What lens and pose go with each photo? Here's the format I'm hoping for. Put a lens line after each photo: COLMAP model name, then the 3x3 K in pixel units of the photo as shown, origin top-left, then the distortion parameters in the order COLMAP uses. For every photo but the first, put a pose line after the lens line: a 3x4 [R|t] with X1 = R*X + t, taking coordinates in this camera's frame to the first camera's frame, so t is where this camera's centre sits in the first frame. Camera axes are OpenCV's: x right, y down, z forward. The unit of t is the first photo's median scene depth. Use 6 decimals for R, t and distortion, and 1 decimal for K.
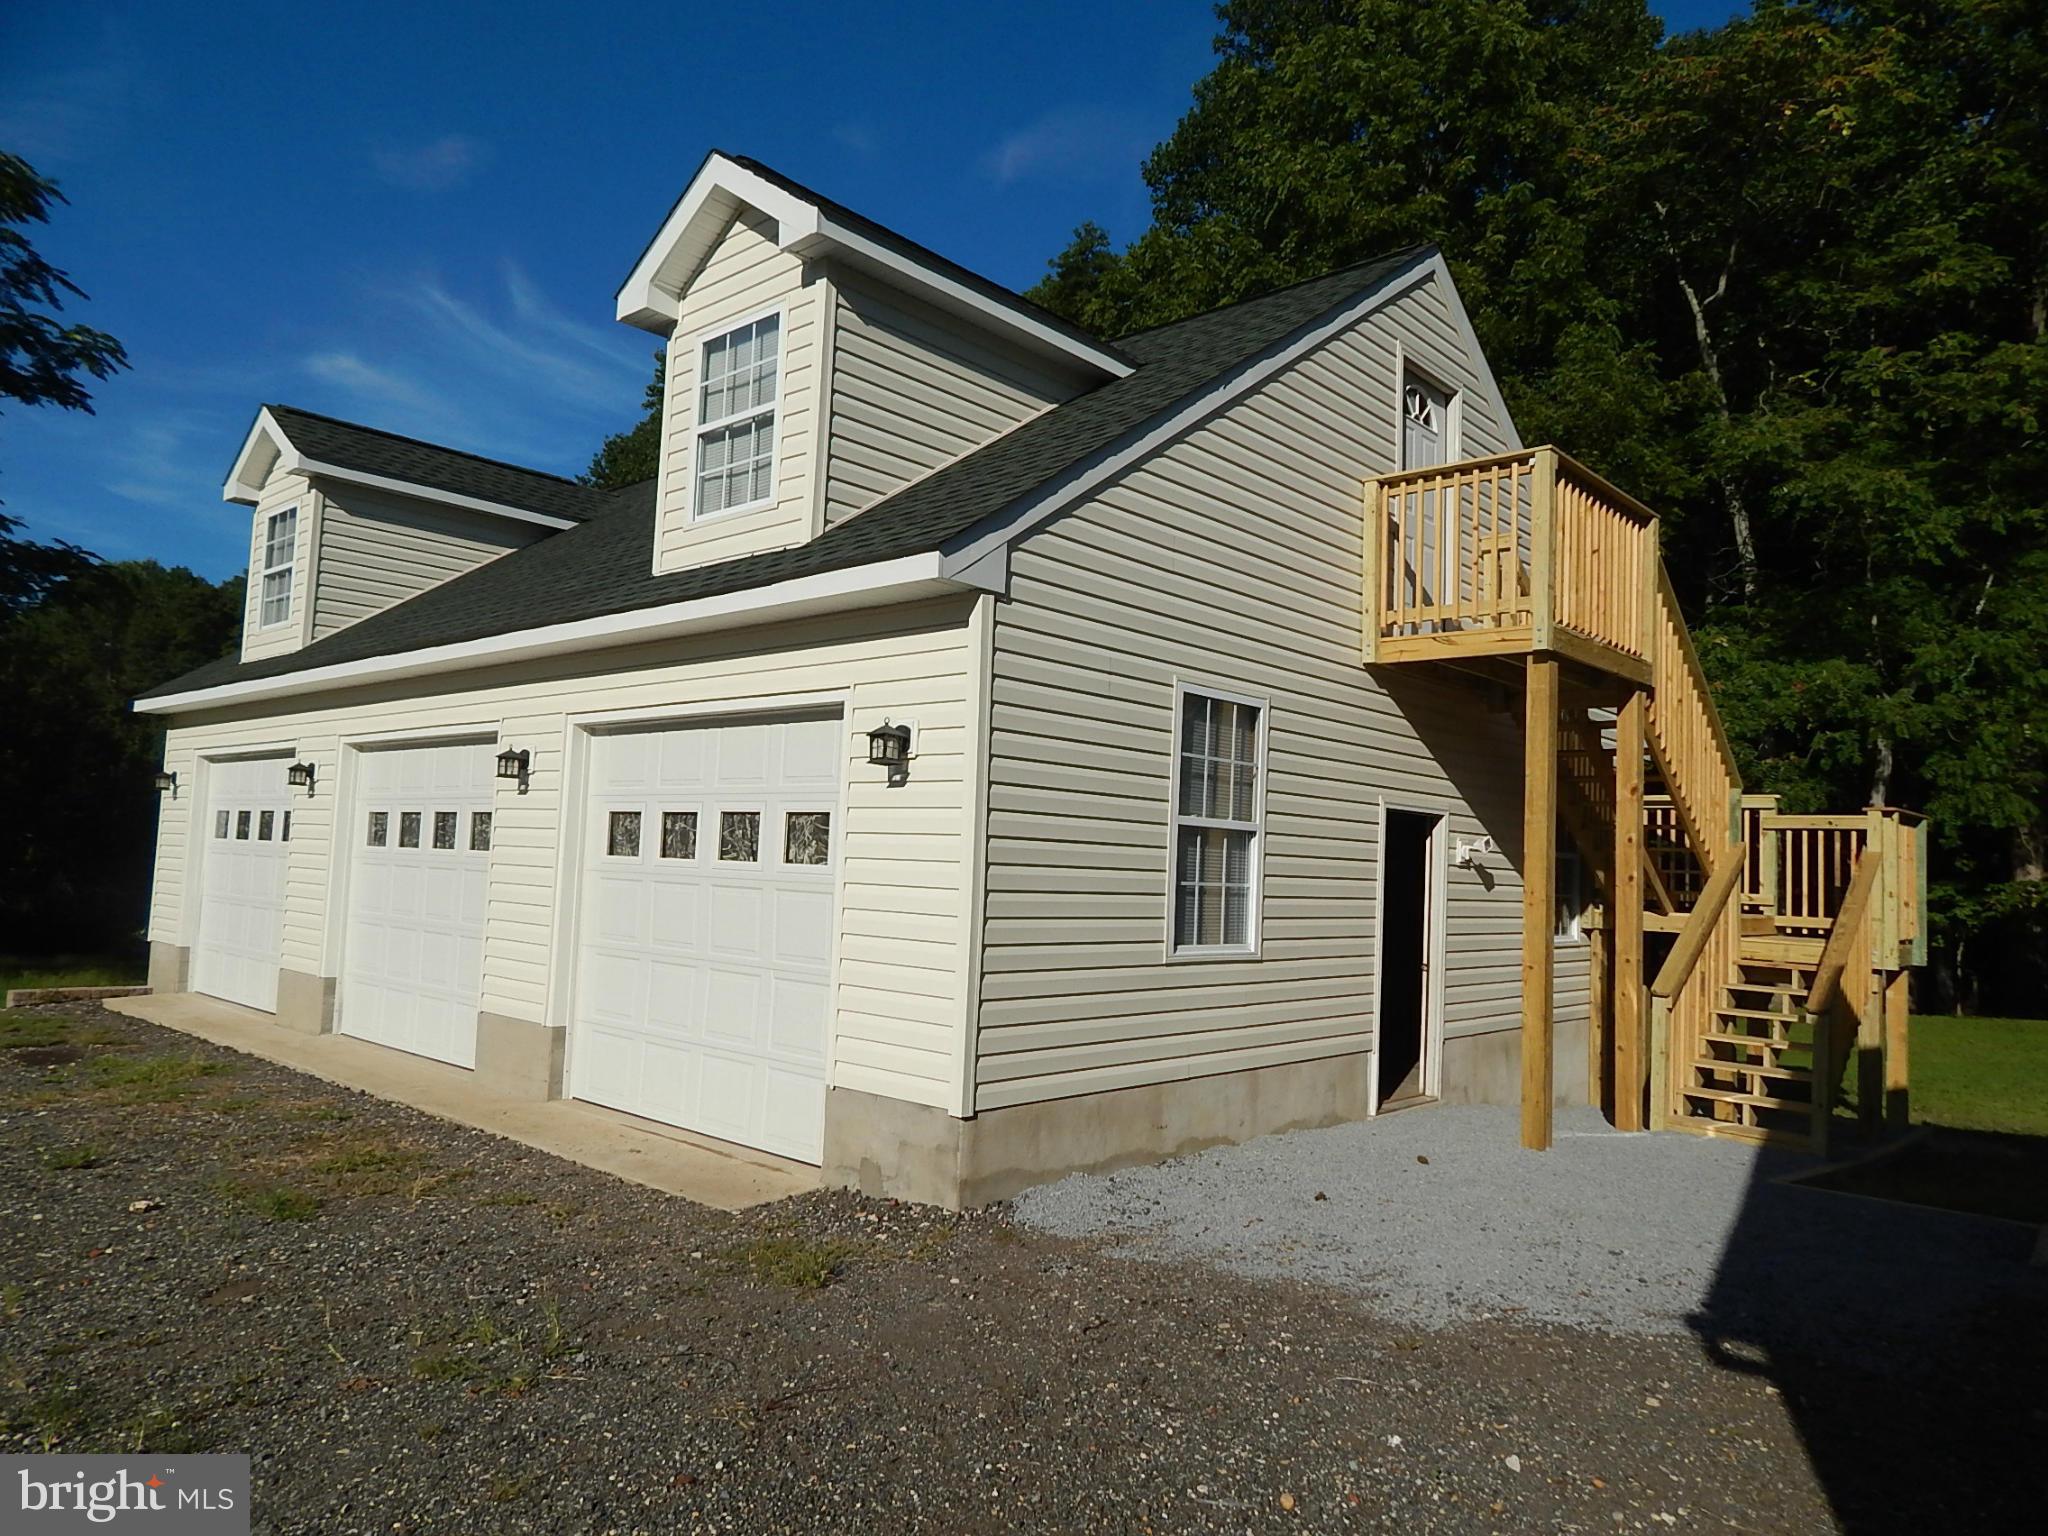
lens RADIAL K [[1323.2, 0, 1037.7], [0, 1323.2, 768.2], [0, 0, 1]] dist [0.008477, -0.006526]
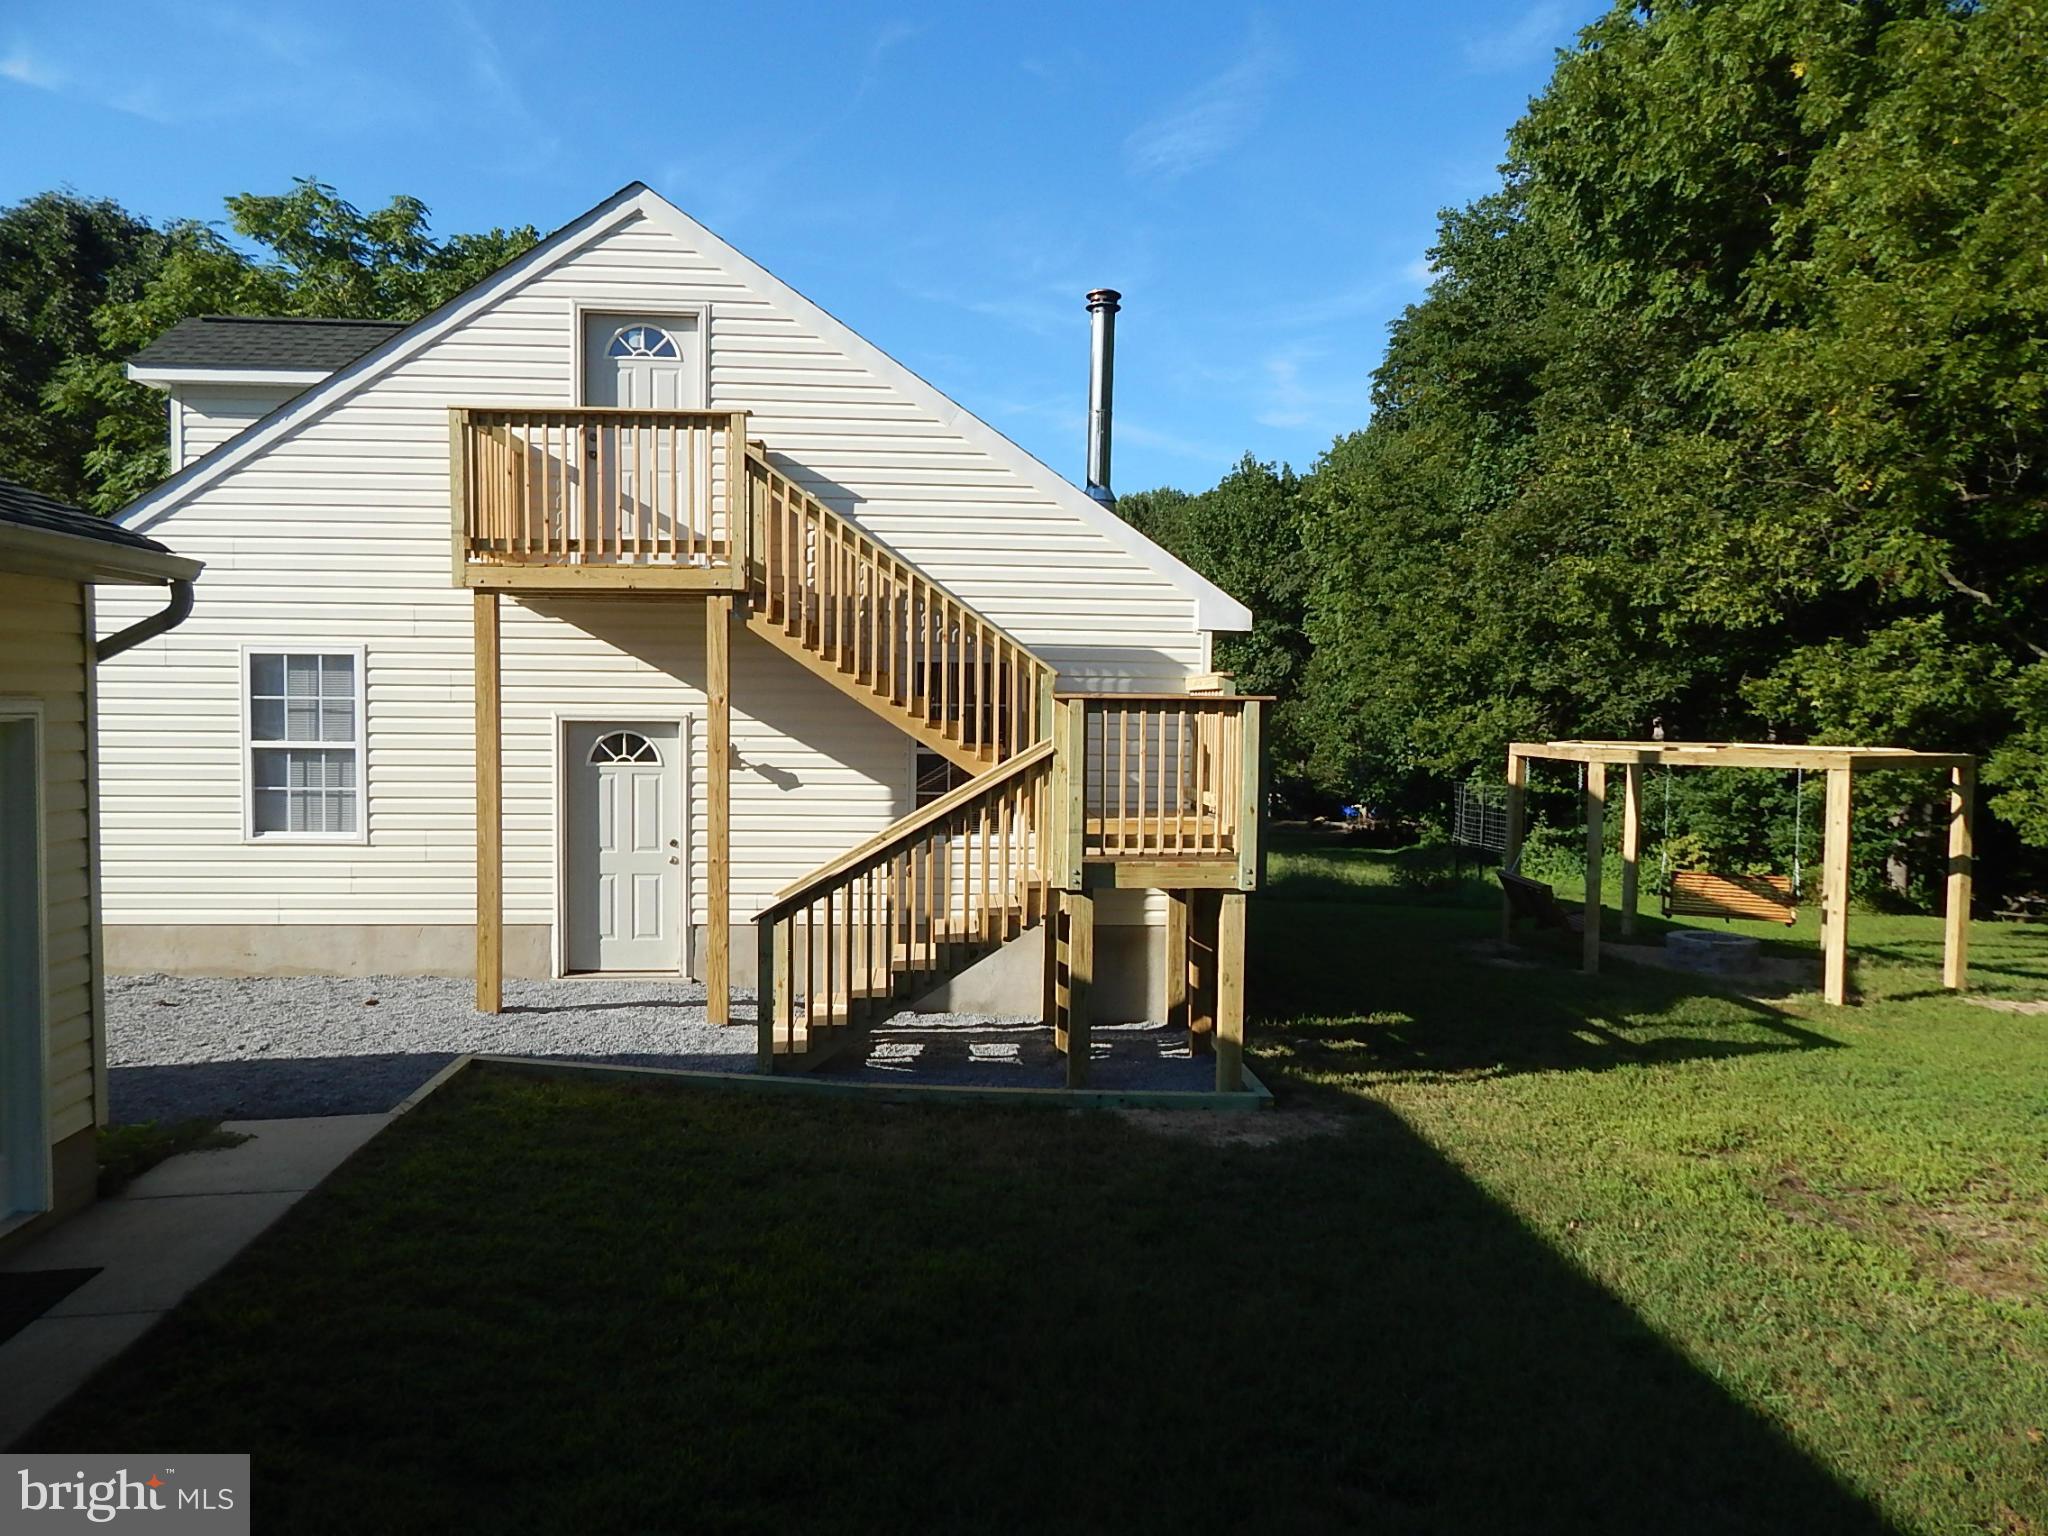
lens RADIAL K [[1323.2, 0, 1024.2], [0, 1323.2, 766.6], [0, 0, 1]] dist [0.008477, -0.006526]
pose [[0.722011, -0.003786, -0.691872, 1.151797], [0.071510, 0.995038, 0.069180, 0.016078], [0.688177, -0.099424, 0.718699, 0.371852]]
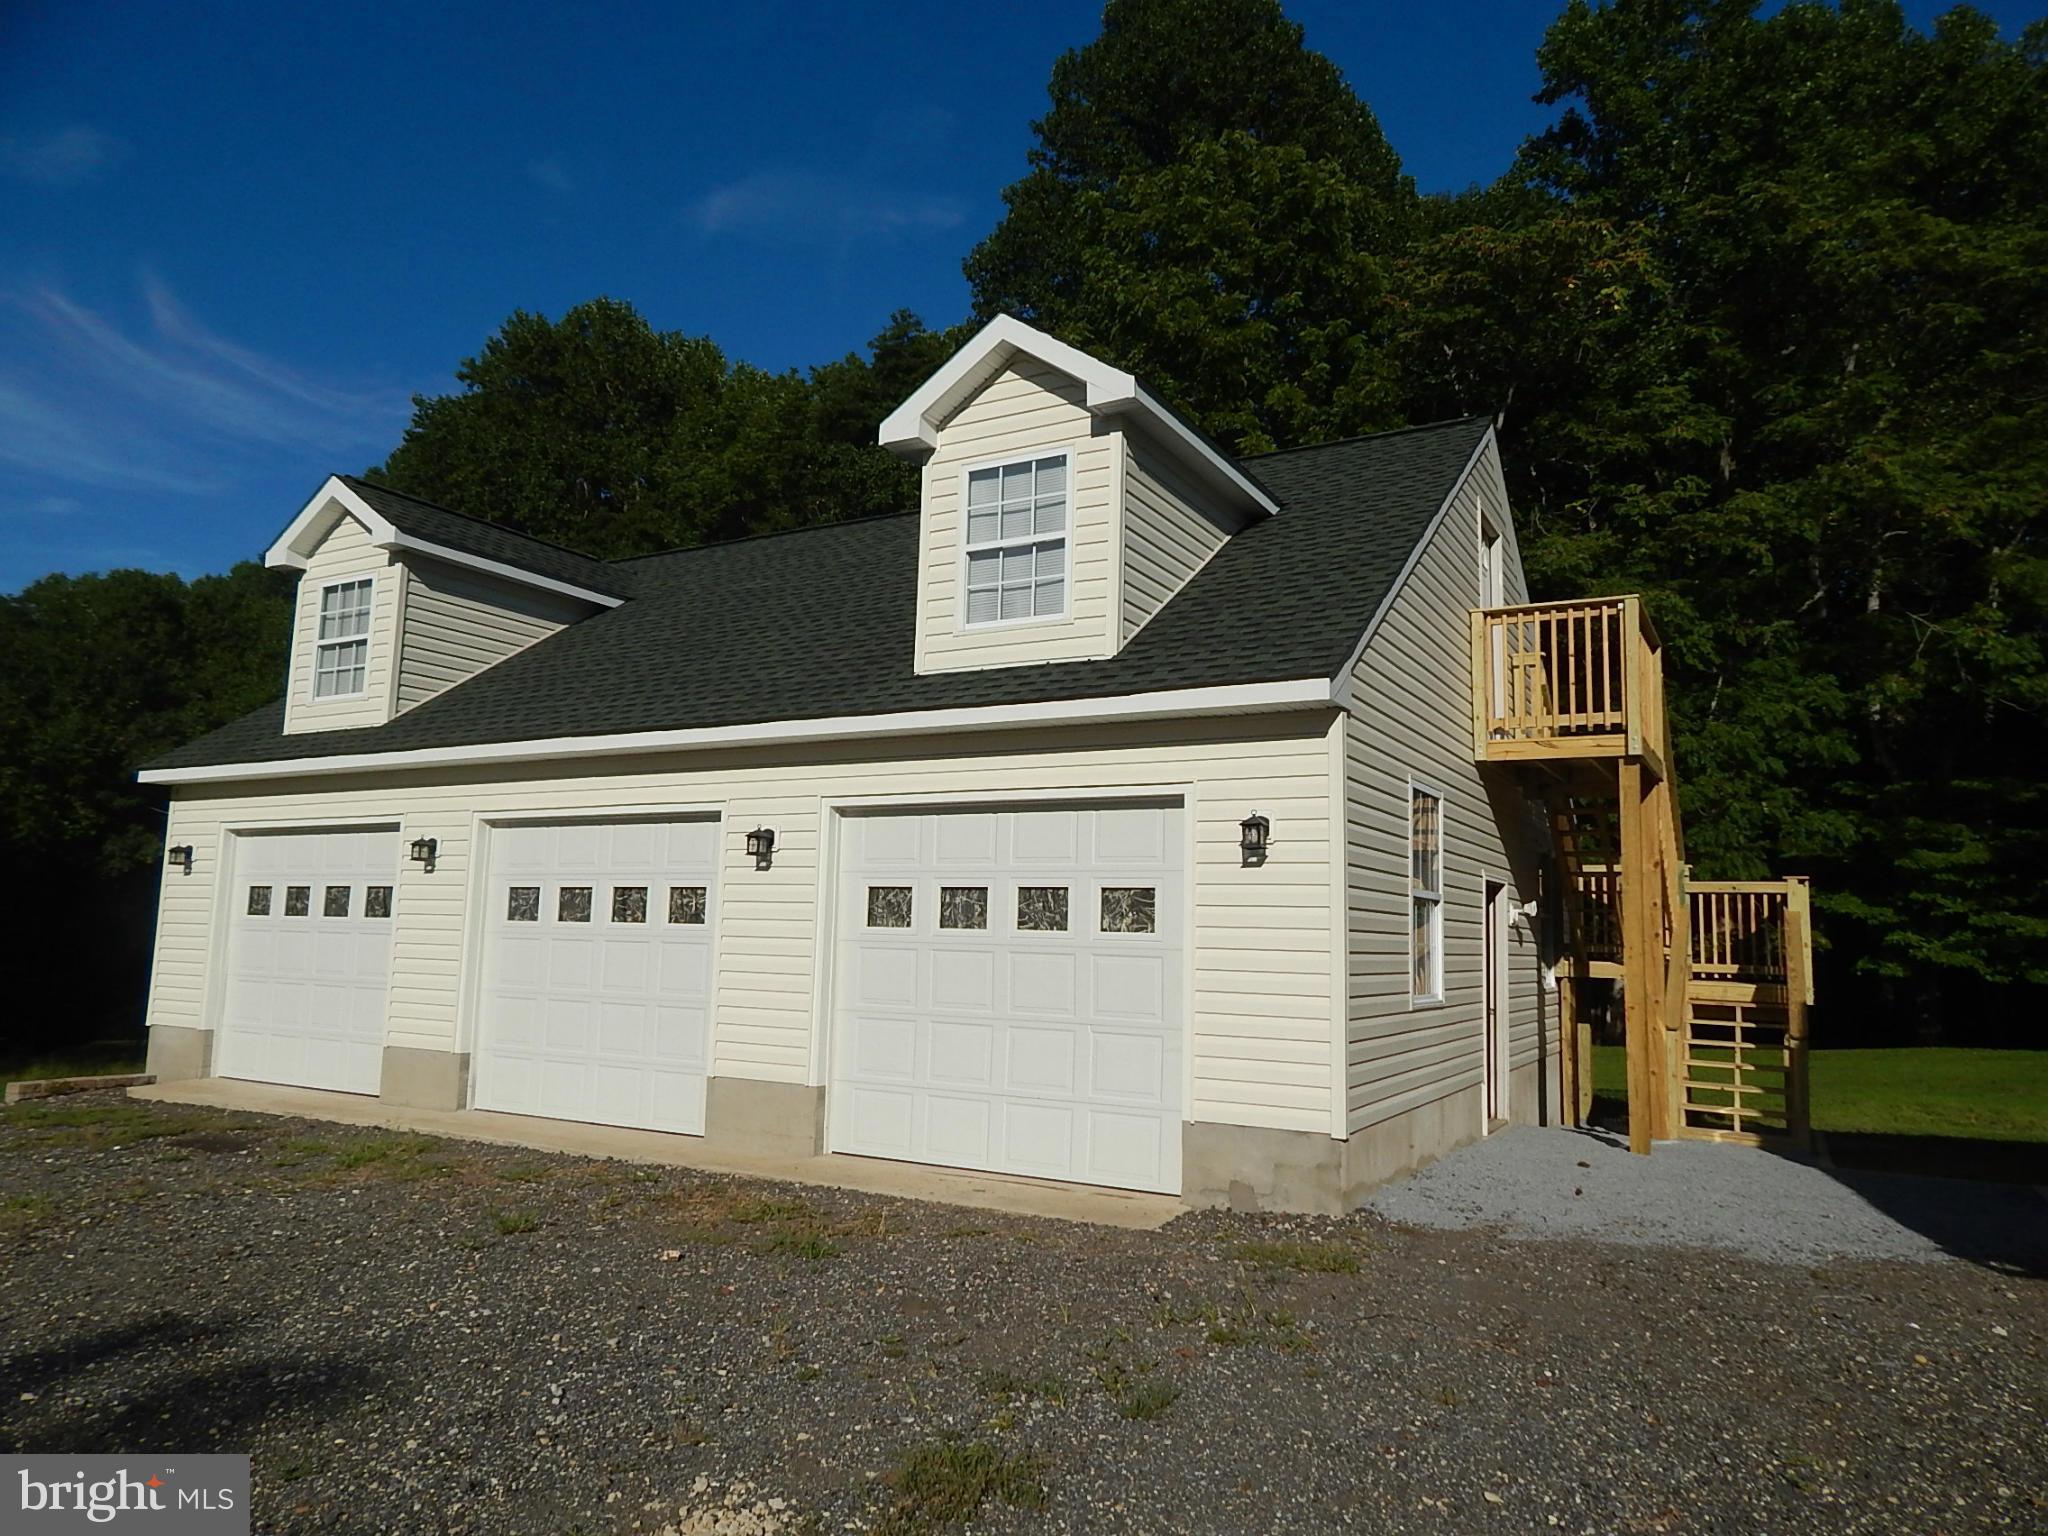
lens RADIAL K [[1323.2, 0, 1030.9], [0, 1323.2, 772.3], [0, 0, 1]] dist [0.008477, -0.006526]
pose [[0.976842, 0.011495, 0.213654, -0.340387], [-0.002047, 0.999012, -0.044390, -0.010933], [-0.213953, 0.042924, 0.975900, -0.081375]]
